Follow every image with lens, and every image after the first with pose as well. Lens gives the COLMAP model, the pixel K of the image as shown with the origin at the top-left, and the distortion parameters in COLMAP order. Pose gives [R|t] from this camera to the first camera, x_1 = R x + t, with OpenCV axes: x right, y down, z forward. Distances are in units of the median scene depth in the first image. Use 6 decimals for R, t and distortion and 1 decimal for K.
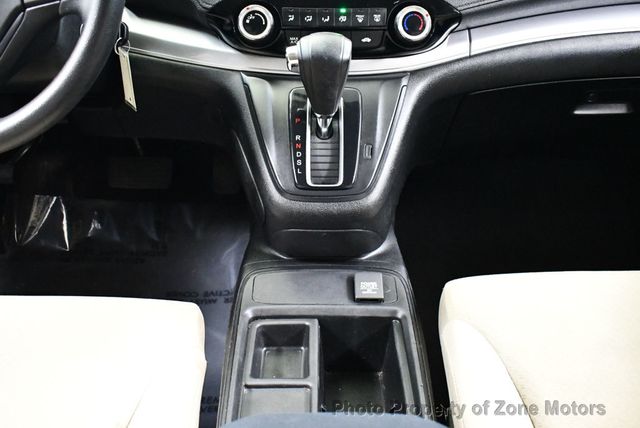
lens RADIAL K [[649.6, 0, 318.0], [0, 649.6, 218.4], [0, 0, 1]] dist [-0.094756, 0.000000]
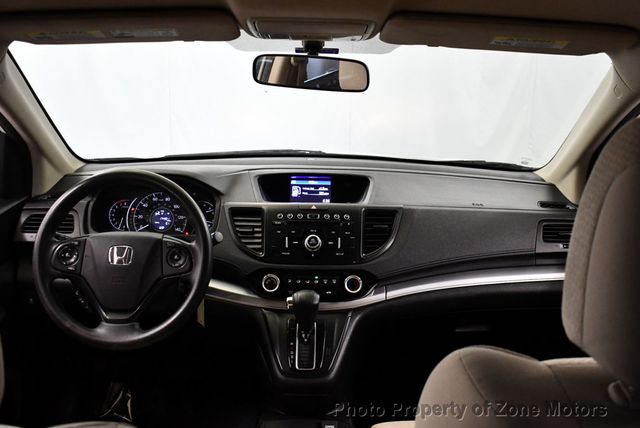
lens RADIAL K [[649.6, 0, 318.1], [0, 649.6, 214.4], [0, 0, 1]] dist [-0.094756, 0.000000]
pose [[0.999938, 0.010917, -0.002344, 0.045868], [-0.011059, 0.939336, -0.342819, 0.165494], [-0.001540, 0.342824, 0.939399, -0.889583]]
